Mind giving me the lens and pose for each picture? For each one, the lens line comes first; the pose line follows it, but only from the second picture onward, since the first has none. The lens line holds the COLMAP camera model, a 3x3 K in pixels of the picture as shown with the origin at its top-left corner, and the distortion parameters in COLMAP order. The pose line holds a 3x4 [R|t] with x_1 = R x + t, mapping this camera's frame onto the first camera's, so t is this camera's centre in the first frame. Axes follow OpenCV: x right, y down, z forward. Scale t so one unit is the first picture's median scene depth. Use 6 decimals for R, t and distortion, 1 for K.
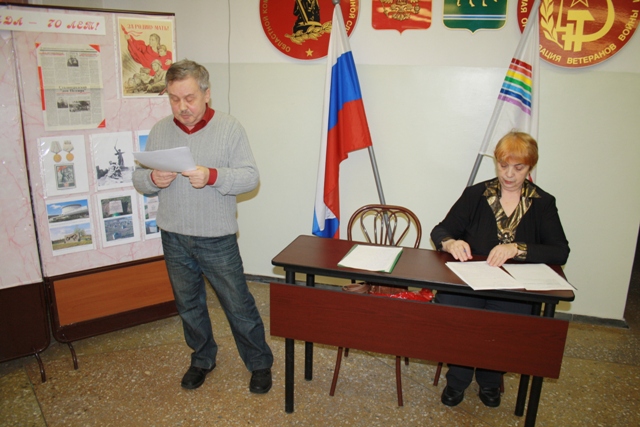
lens RADIAL K [[547.4, 0, 319.7], [0, 547.4, 210.5], [0, 0, 1]] dist [-0.094275, -0.001805]
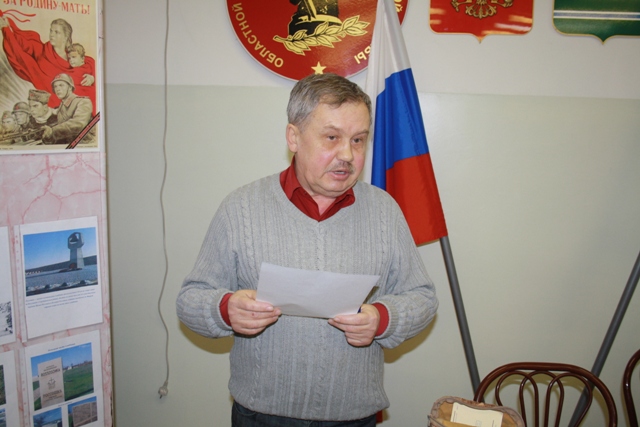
lens RADIAL K [[706.8, 0, 319.3], [0, 706.8, 217.6], [0, 0, 1]] dist [-0.049533, 0.000000]
pose [[0.980282, -0.018364, 0.196751, -0.195731], [0.034576, 0.996252, -0.079285, -0.093274], [-0.194558, 0.084525, 0.977243, 0.348816]]
